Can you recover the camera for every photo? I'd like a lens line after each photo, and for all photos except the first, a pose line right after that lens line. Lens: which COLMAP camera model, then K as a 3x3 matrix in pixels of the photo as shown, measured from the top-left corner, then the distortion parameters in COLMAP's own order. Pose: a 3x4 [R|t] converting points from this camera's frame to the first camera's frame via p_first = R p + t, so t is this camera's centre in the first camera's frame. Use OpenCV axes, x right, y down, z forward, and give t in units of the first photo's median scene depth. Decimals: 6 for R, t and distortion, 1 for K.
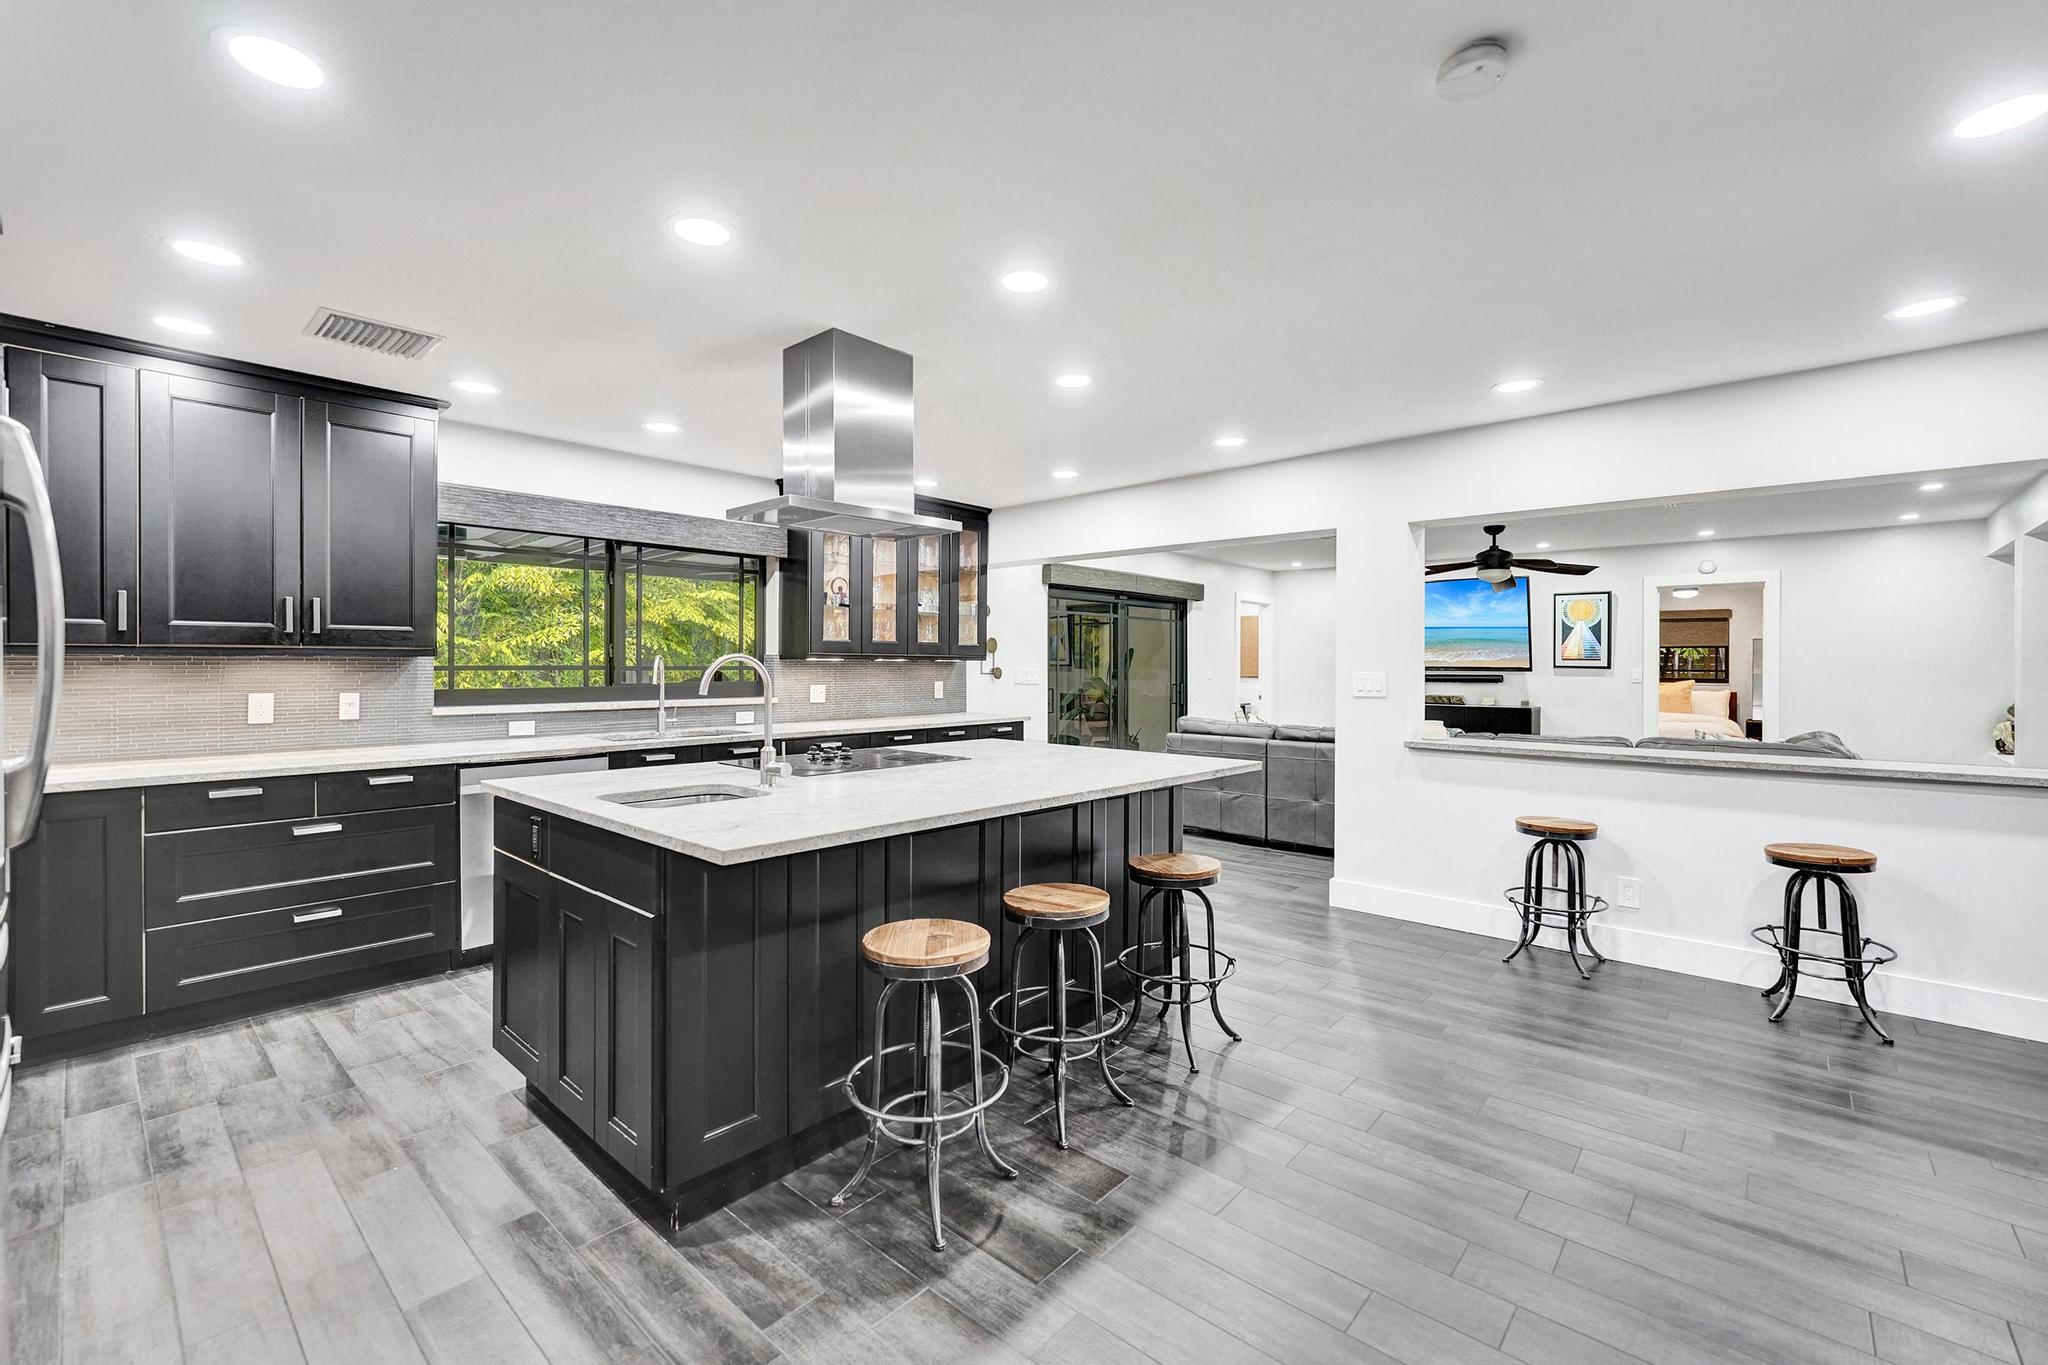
lens RADIAL K [[864.5, 0, 1025.2], [0, 864.5, 667.4], [0, 0, 1]] dist [-0.010918, 0.003047]
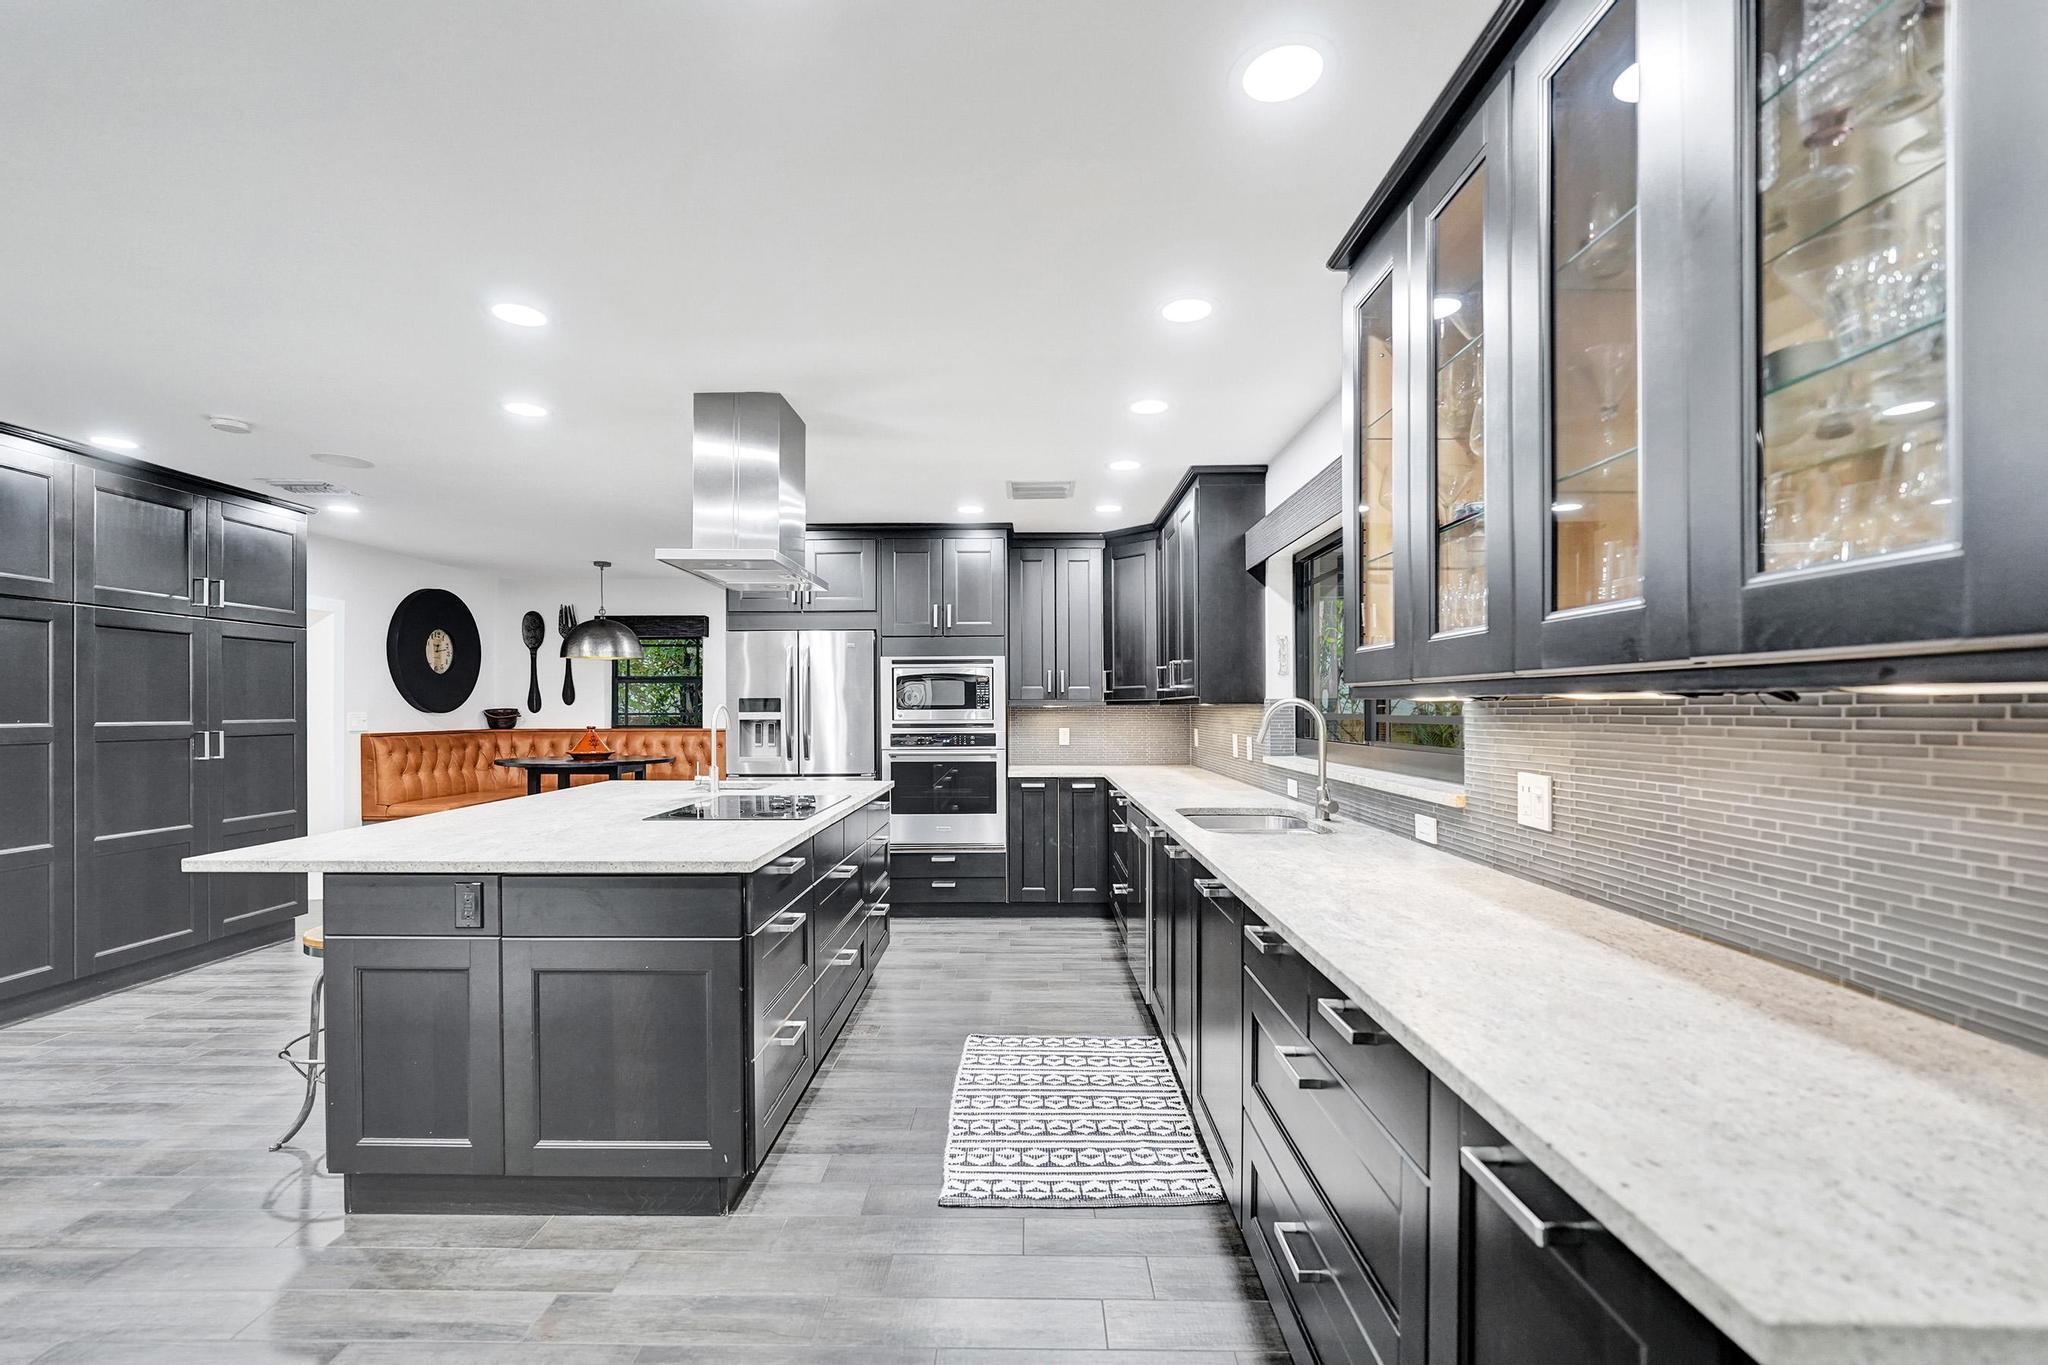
lens RADIAL K [[846.7, 0, 1018.9], [0, 846.7, 706.3], [0, 0, 1]] dist [-0.001998, 0.000106]
pose [[-0.743535, -0.004762, -0.668680, 0.201812], [-0.005755, 0.999983, -0.000722, -0.009023], [0.668673, 0.003311, -0.743550, 1.685108]]
